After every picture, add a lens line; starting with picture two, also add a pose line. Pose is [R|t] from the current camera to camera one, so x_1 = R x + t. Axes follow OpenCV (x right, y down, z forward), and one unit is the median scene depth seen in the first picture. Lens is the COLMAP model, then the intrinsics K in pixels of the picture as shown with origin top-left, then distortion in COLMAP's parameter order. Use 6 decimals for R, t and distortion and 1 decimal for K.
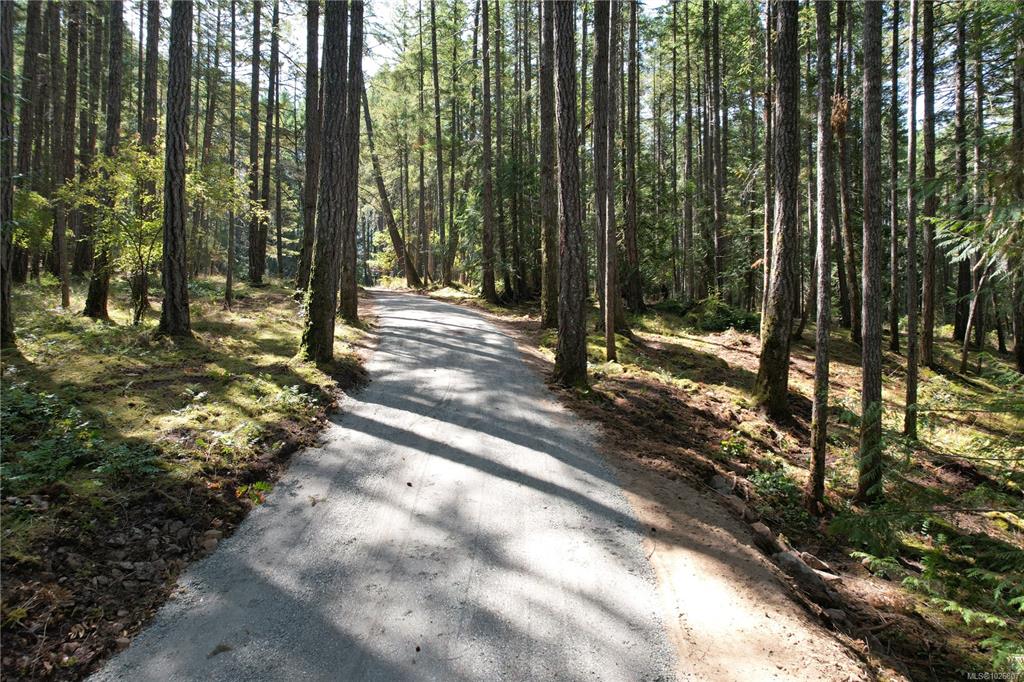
lens RADIAL K [[634.7, 0, 509.2], [0, 634.7, 338.1], [0, 0, 1]] dist [-0.044293, 0.001793]
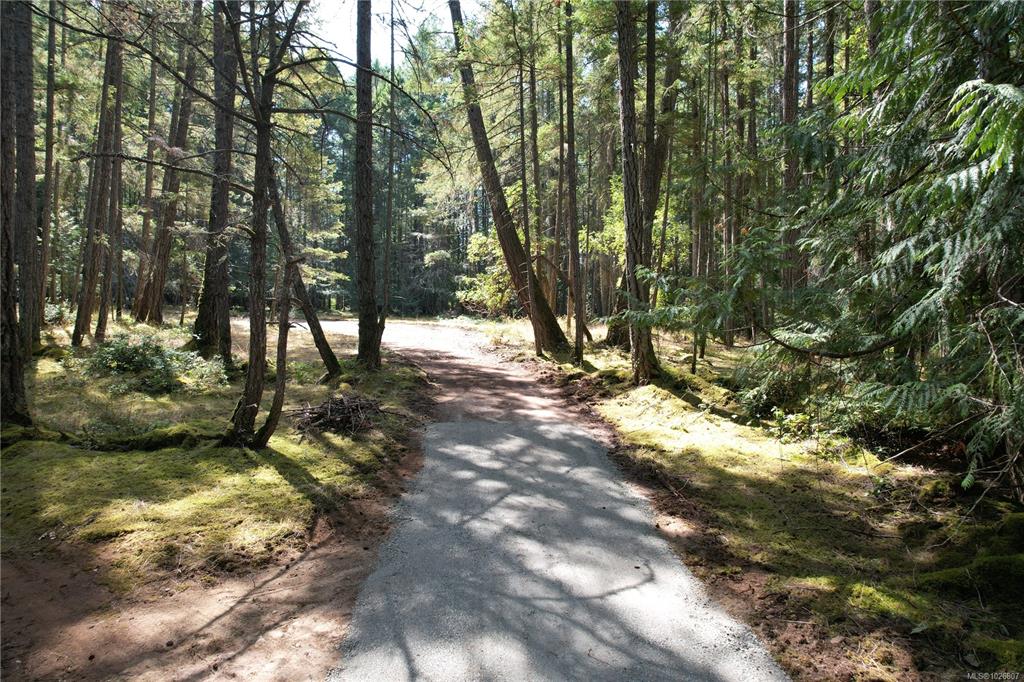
lens RADIAL K [[634.7, 0, 512.9], [0, 634.7, 339.1], [0, 0, 1]] dist [-0.044293, 0.001793]
pose [[0.981468, 0.003317, -0.191595, -0.084320], [-0.005402, 0.999932, -0.010359, -0.080830], [0.191548, 0.011202, 0.981419, 0.519670]]
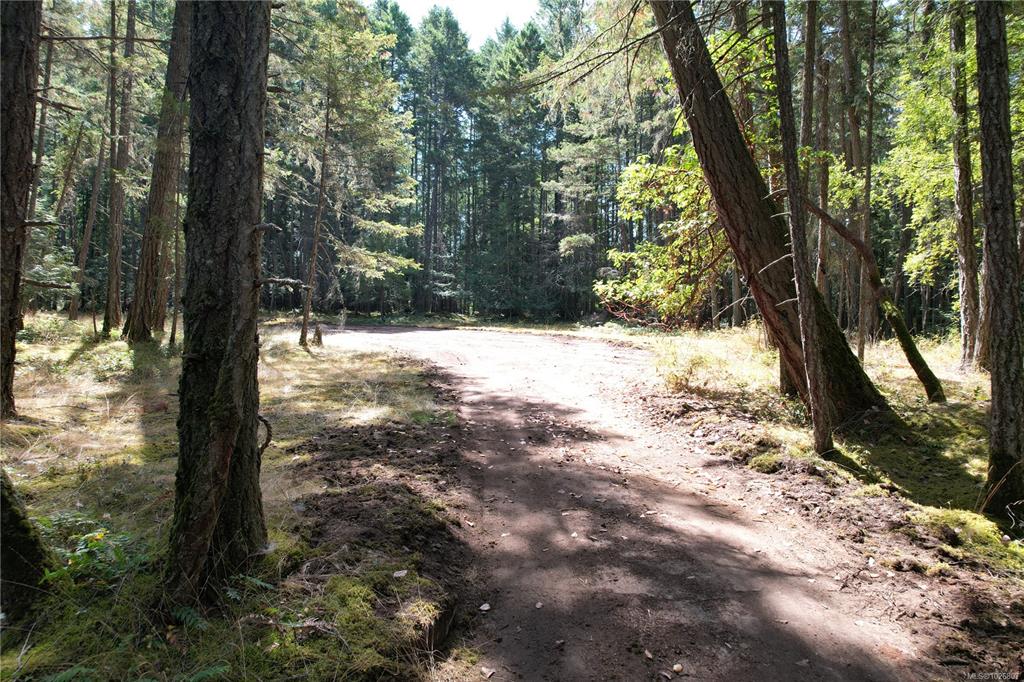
lens RADIAL K [[634.7, 0, 510.7], [0, 634.7, 340.6], [0, 0, 1]] dist [-0.044293, 0.001793]
pose [[0.908358, 0.005267, -0.418160, -0.153774], [-0.009891, 0.999912, -0.008891, -0.098658], [0.418076, 0.012213, 0.908330, 0.775507]]
